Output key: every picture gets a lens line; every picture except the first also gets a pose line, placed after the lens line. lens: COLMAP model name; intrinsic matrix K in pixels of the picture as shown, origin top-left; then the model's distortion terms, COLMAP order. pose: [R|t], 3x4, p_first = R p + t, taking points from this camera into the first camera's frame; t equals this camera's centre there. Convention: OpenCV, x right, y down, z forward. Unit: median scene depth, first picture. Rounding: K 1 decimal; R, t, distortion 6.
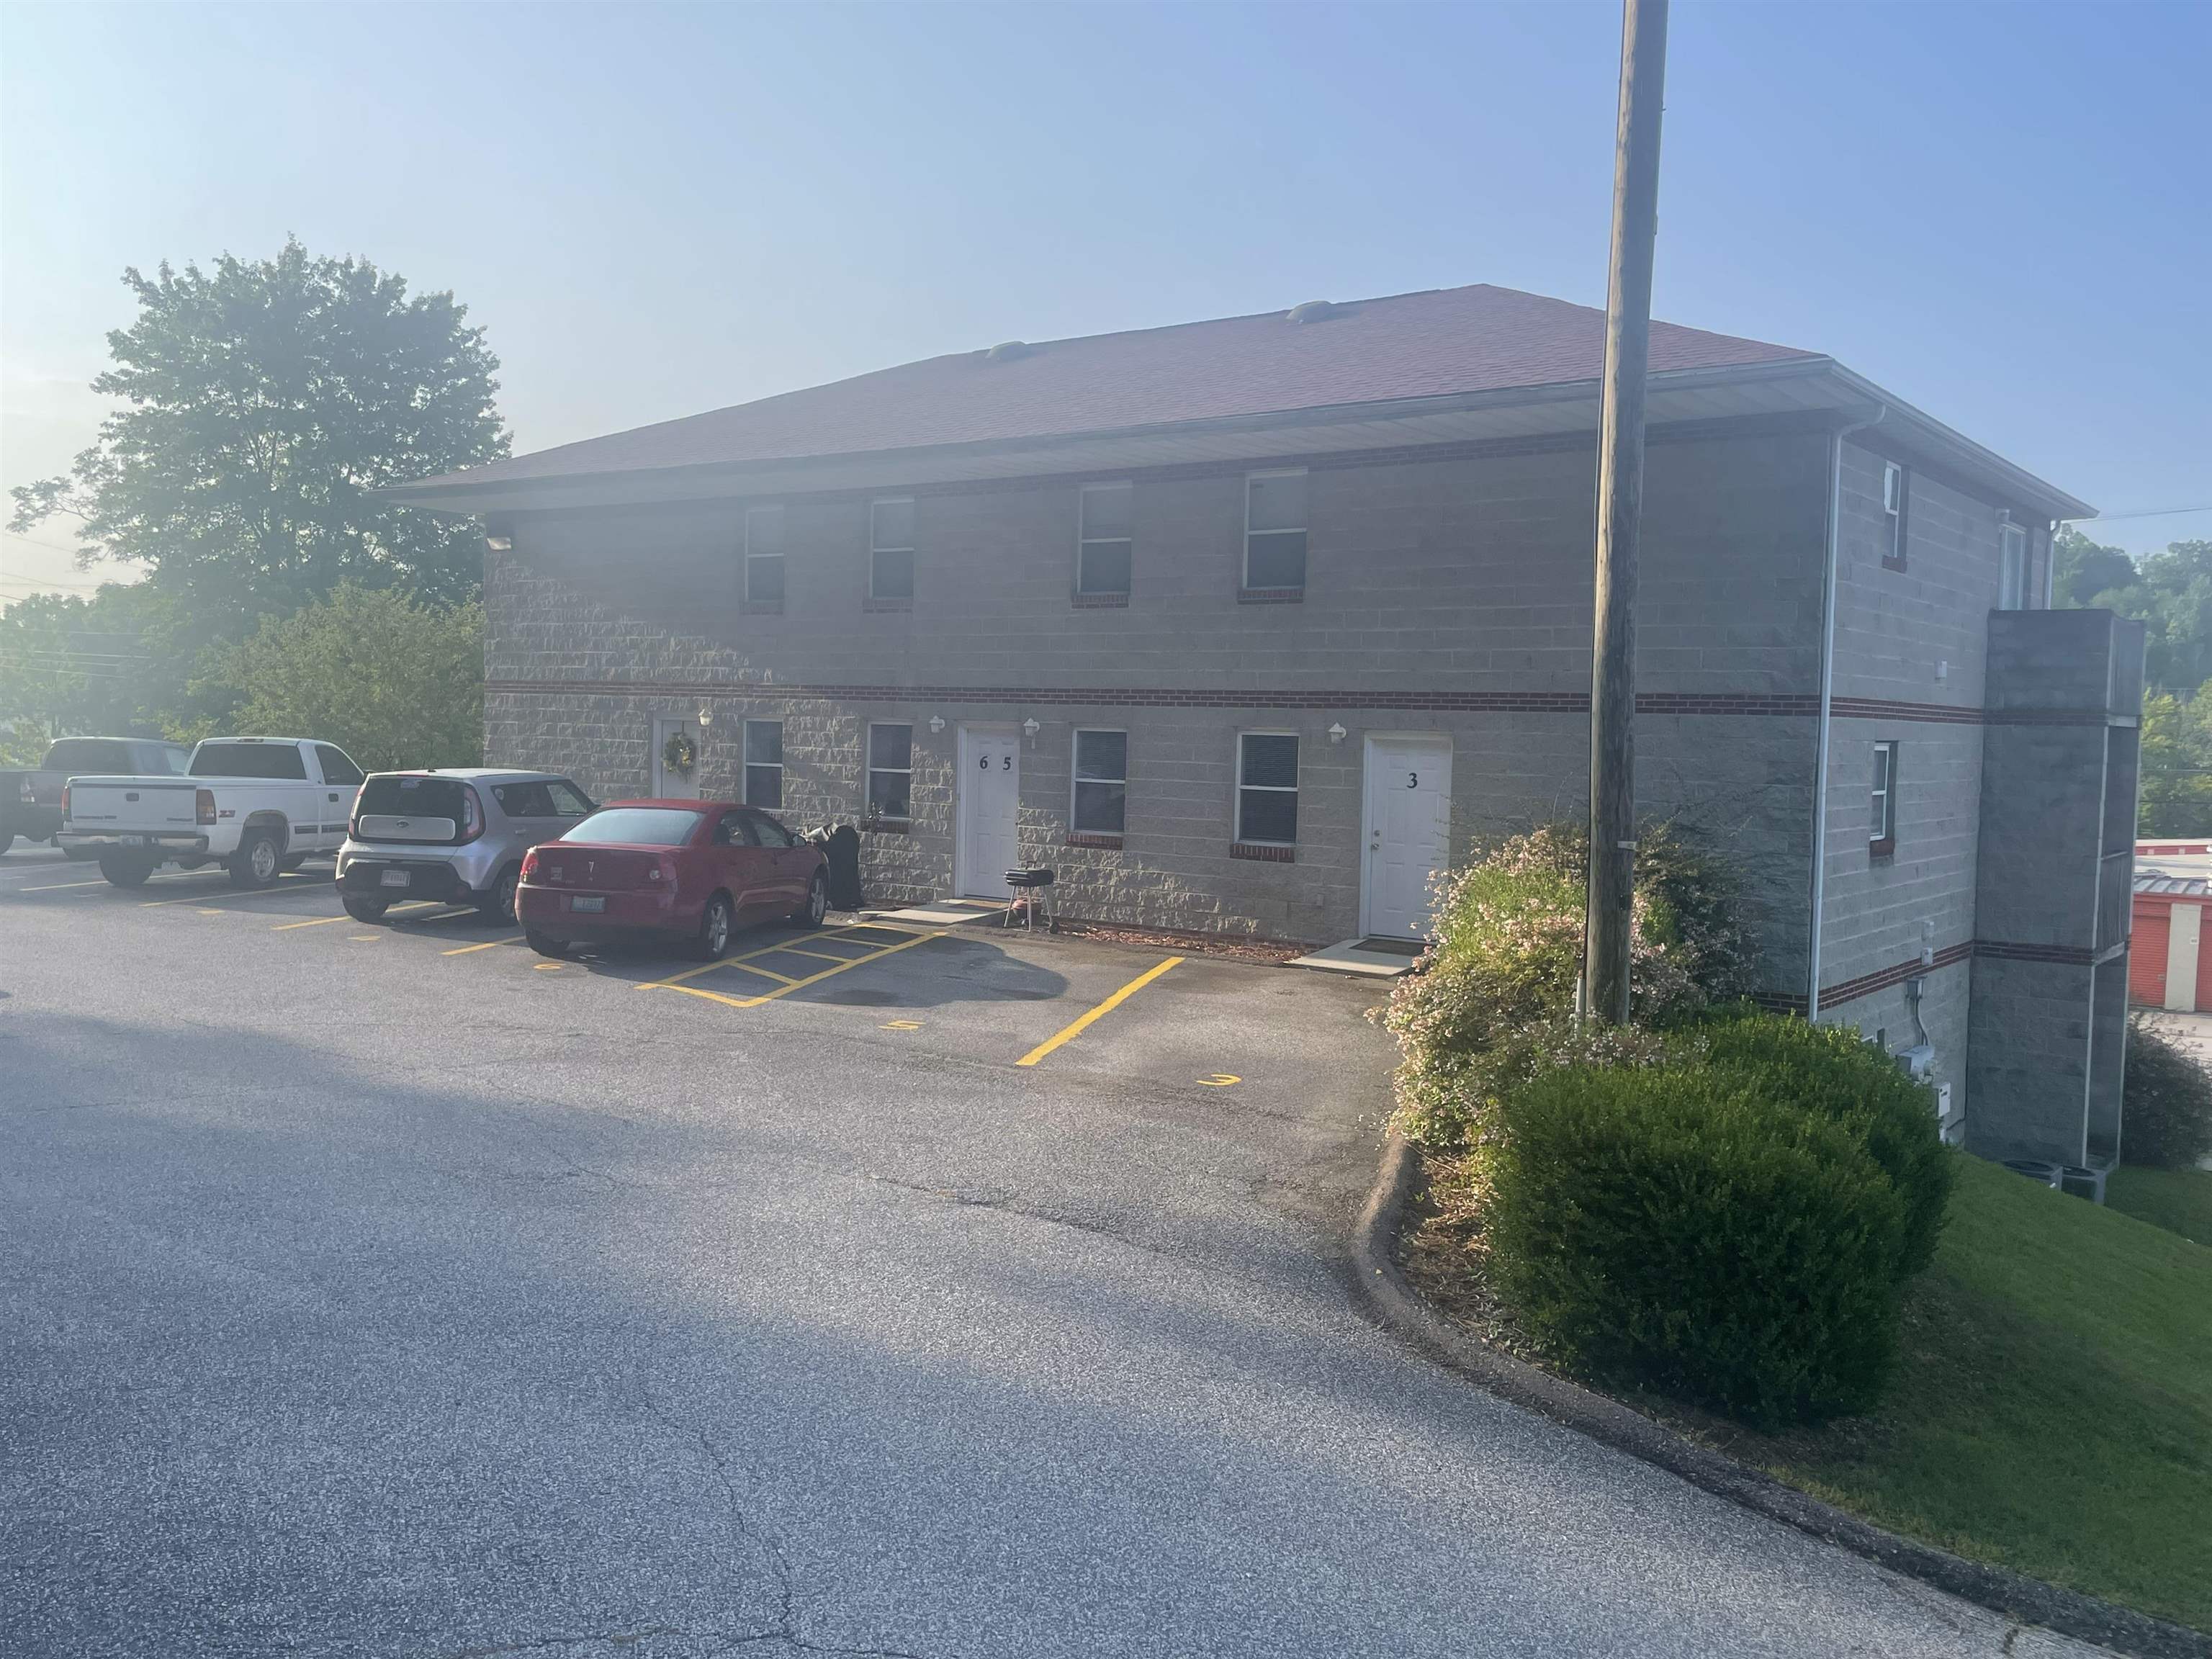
lens RADIAL K [[1842.4, 0, 1106.0], [0, 1842.4, 829.5], [0, 0, 1]] dist [0.113968, -0.130211]
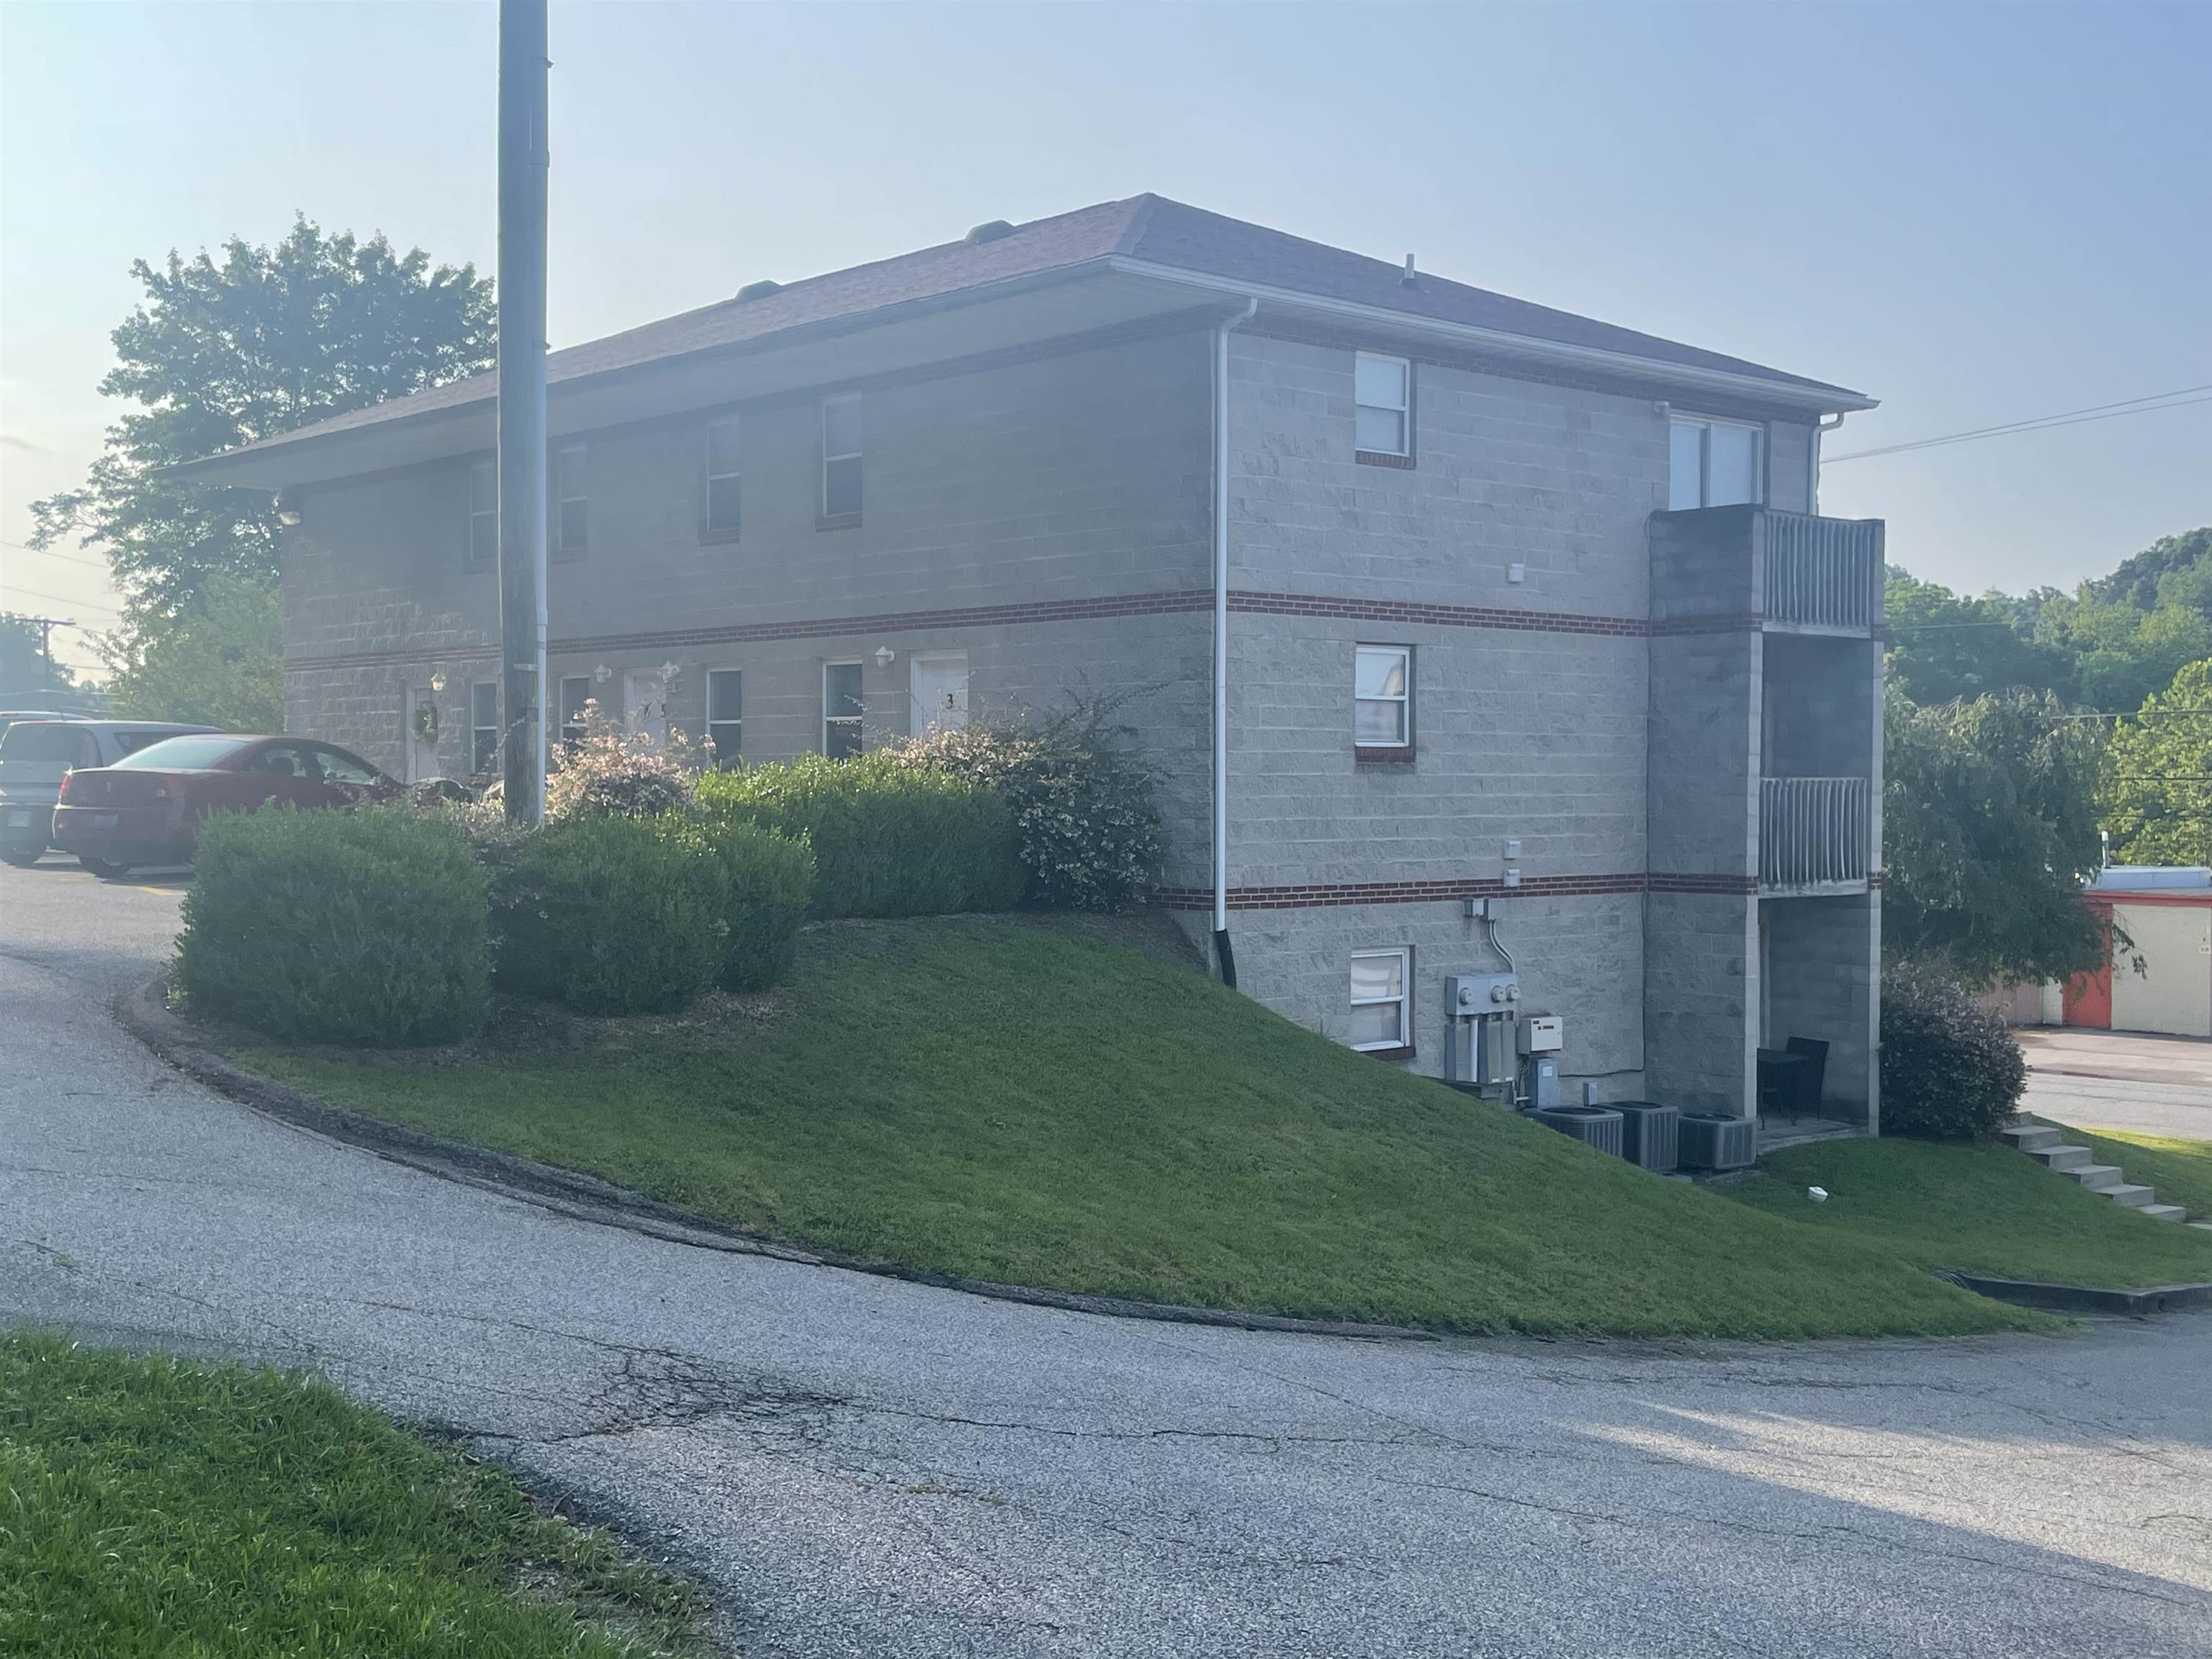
lens RADIAL K [[2484.1, 0, 1106.0], [0, 2484.1, 829.5], [0, 0, 1]] dist [0.098072, -0.008337]
pose [[0.978325, -0.017495, -0.206336, 0.425344], [0.009153, 0.999104, -0.041317, 0.079628], [0.206874, 0.038532, 0.977609, -0.224242]]
